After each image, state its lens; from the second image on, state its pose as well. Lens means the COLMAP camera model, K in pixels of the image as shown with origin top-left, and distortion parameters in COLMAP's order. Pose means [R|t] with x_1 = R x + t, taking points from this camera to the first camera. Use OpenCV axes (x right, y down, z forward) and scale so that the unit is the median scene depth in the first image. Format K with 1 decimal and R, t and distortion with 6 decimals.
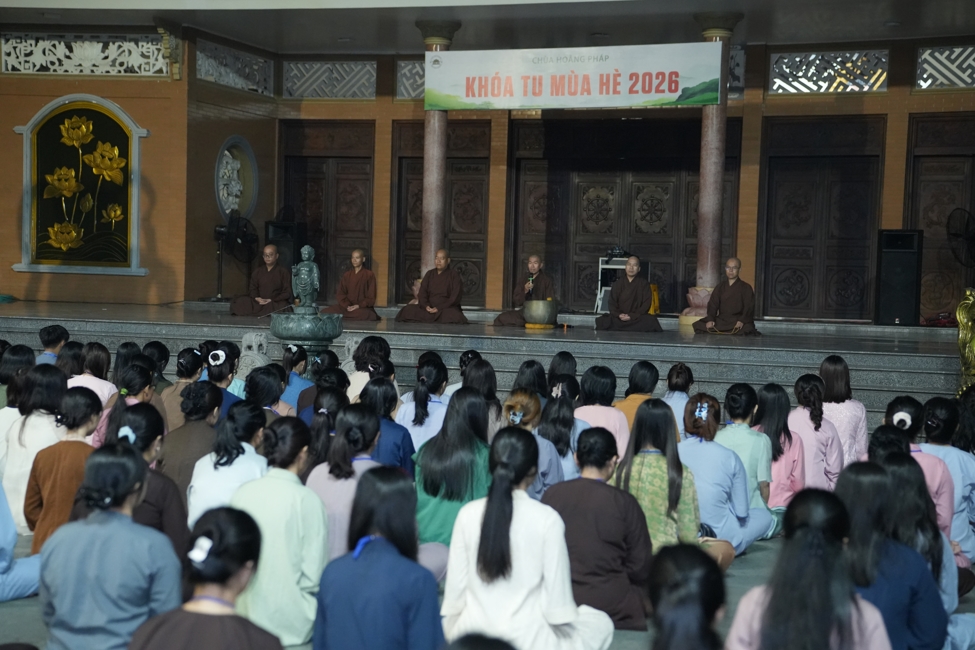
lens RADIAL K [[1851.1, 0, 487.5], [0, 1851.1, 325.3], [0, 0, 1]] dist [-0.002432, 0.000000]
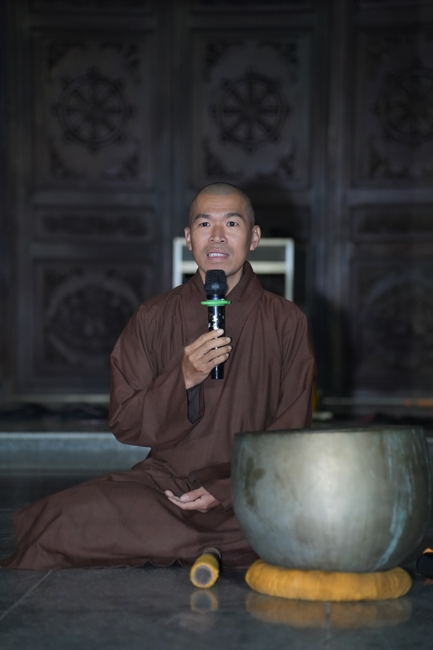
lens RADIAL K [[1993.3, 0, 216.4], [0, 1993.3, 325.3], [0, 0, 1]] dist [1.482934, 0.000000]
pose [[0.961147, -0.019785, 0.275326, -0.025645], [0.024562, 0.999601, -0.013914, -0.015795], [-0.274941, 0.020136, 0.961250, 0.623605]]
